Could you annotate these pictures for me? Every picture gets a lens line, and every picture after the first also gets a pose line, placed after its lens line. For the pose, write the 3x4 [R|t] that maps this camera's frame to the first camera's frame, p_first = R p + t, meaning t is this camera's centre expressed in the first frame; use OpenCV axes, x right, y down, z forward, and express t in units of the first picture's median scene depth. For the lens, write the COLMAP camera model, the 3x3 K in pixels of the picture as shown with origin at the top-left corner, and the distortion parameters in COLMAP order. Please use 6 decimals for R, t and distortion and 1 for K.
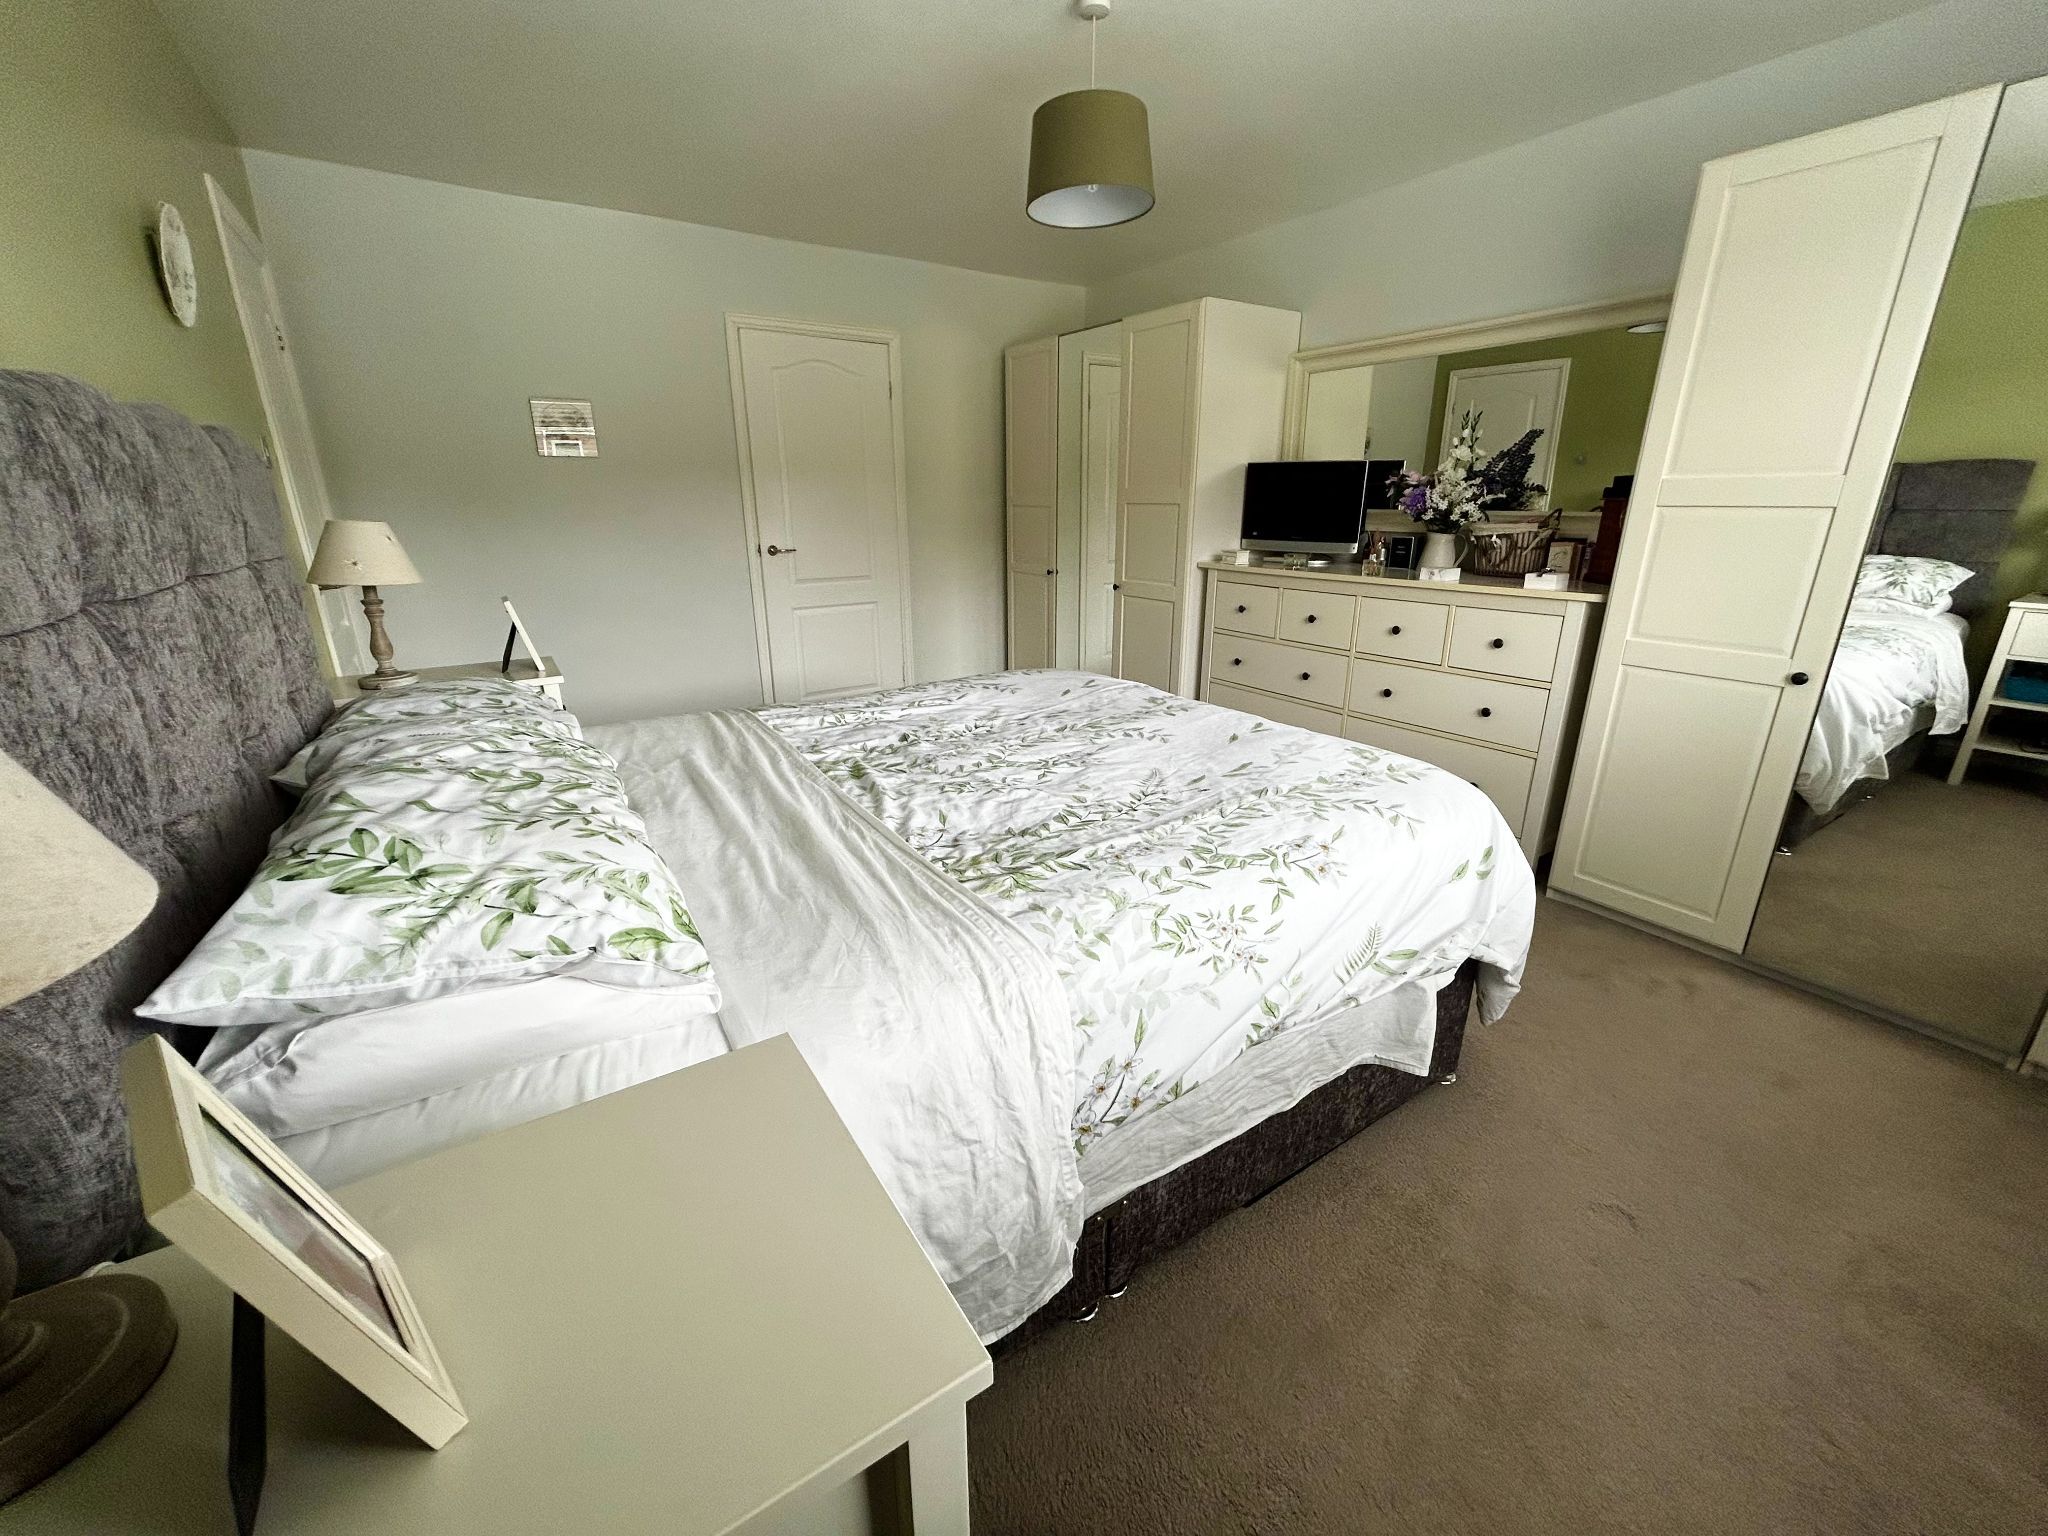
lens RADIAL K [[825.8, 0, 1026.5], [0, 825.8, 768.6], [0, 0, 1]] dist [0.000288, 0.000658]
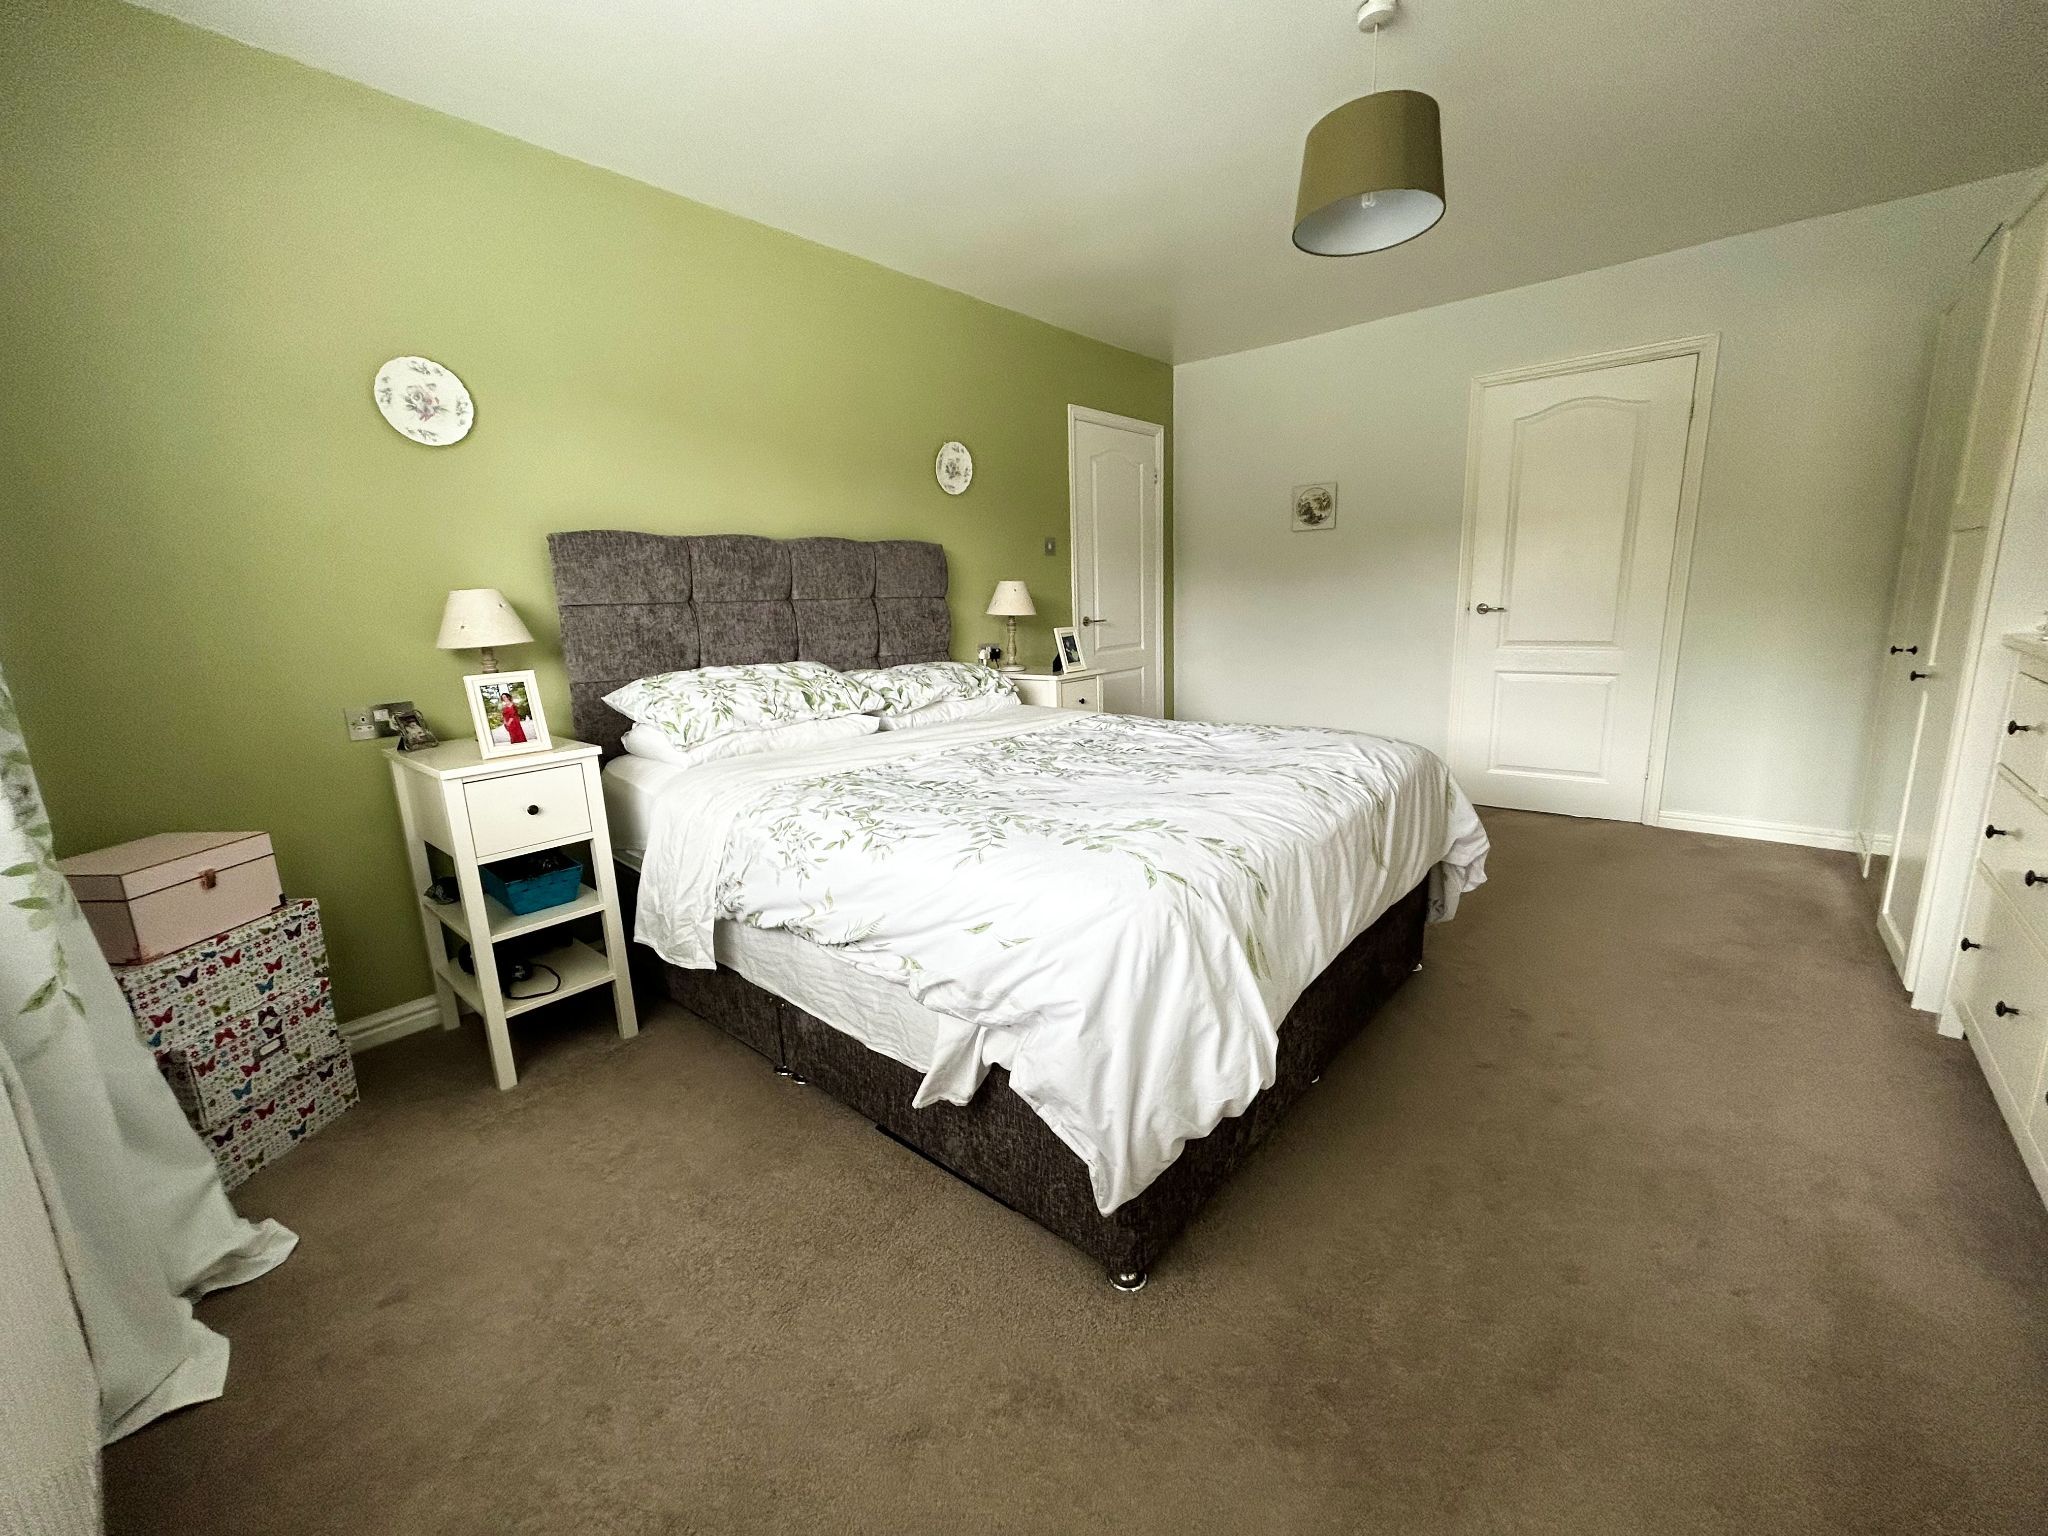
lens RADIAL K [[825.8, 0, 1027.0], [0, 825.8, 764.8], [0, 0, 1]] dist [0.000288, 0.000658]
pose [[0.281039, 0.190331, -0.940634, 1.278108], [-0.268176, 0.956666, 0.113451, -0.155714], [0.921466, 0.220371, 0.319902, 0.660166]]
